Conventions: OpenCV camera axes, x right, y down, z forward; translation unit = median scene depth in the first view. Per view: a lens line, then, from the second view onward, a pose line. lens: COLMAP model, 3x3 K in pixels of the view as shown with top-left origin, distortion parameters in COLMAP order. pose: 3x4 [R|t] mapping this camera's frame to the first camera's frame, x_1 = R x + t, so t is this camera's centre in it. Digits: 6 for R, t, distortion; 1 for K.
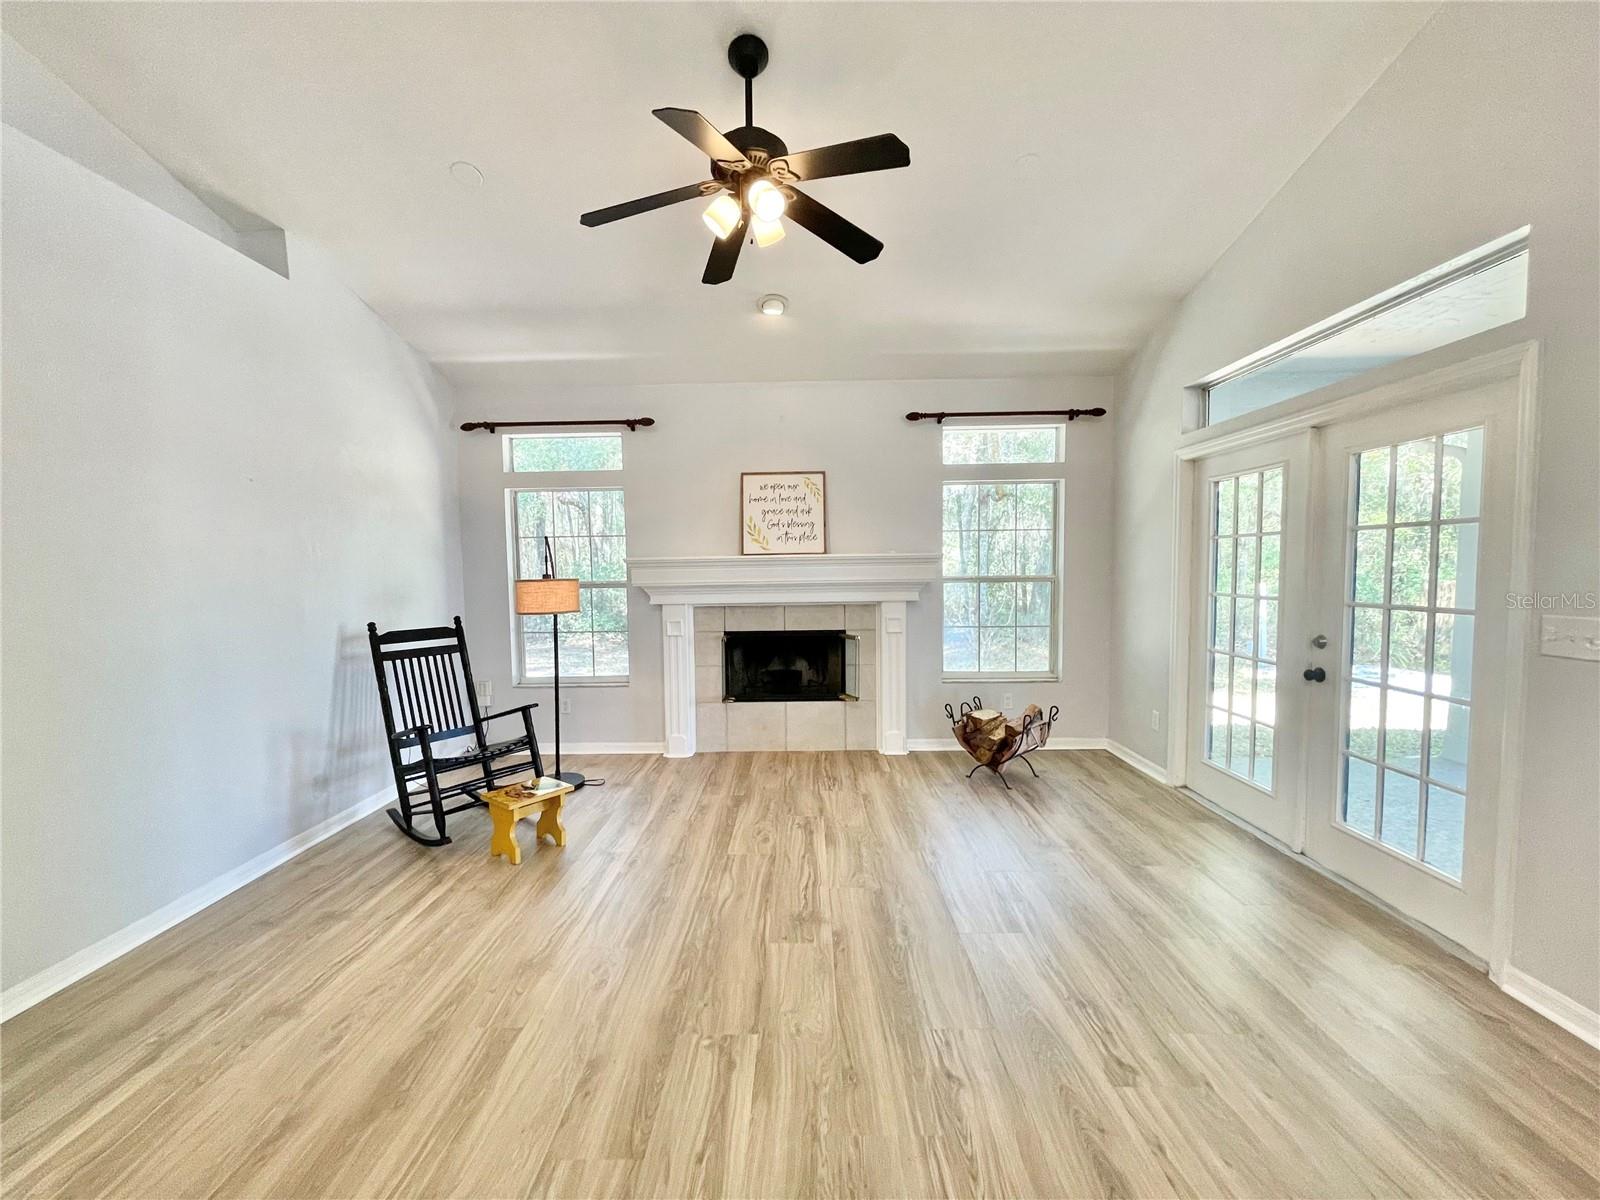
lens RADIAL K [[646.6, 0, 795.3], [0, 646.6, 607.0], [0, 0, 1]] dist [0.003032, -0.000928]
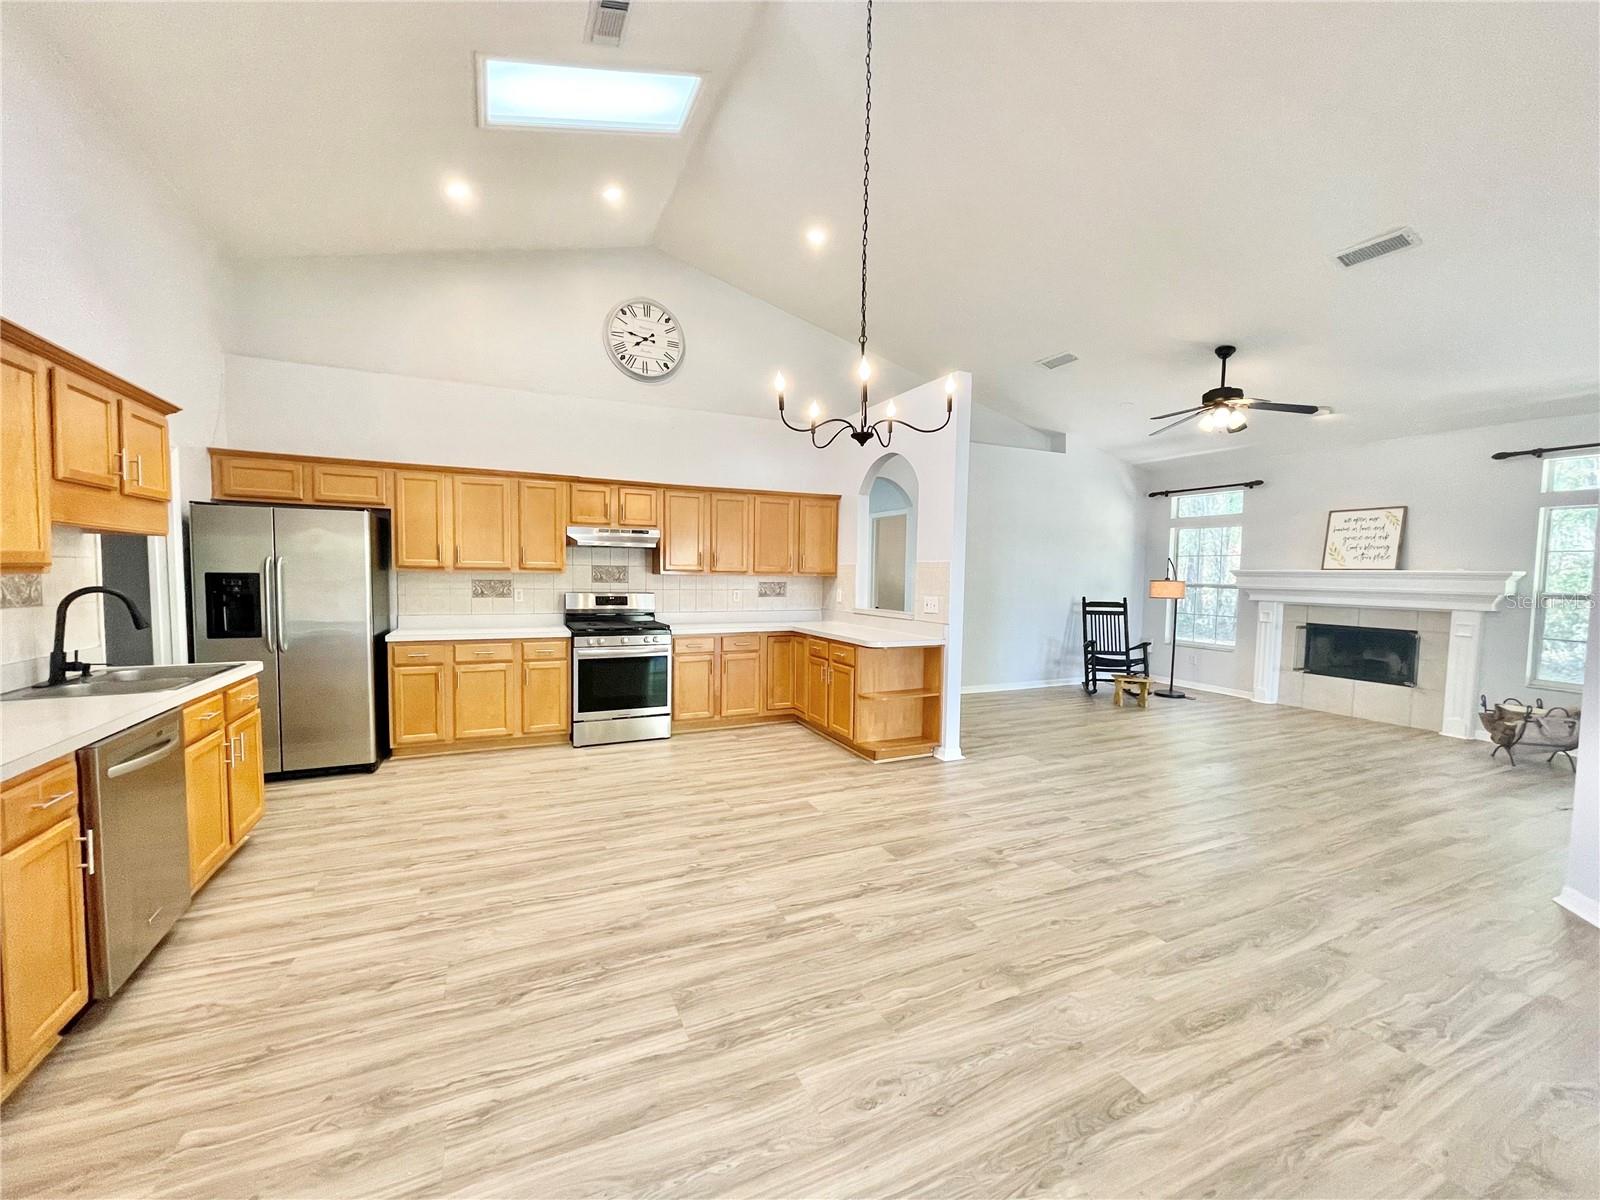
lens RADIAL K [[646.6, 0, 802.1], [0, 646.6, 609.2], [0, 0, 1]] dist [0.003032, -0.000928]
pose [[0.445090, 0.076744, -0.892191, 0.686141], [-0.073750, 0.996078, 0.048888, 0.022319], [0.892444, 0.044040, 0.449005, -0.662922]]
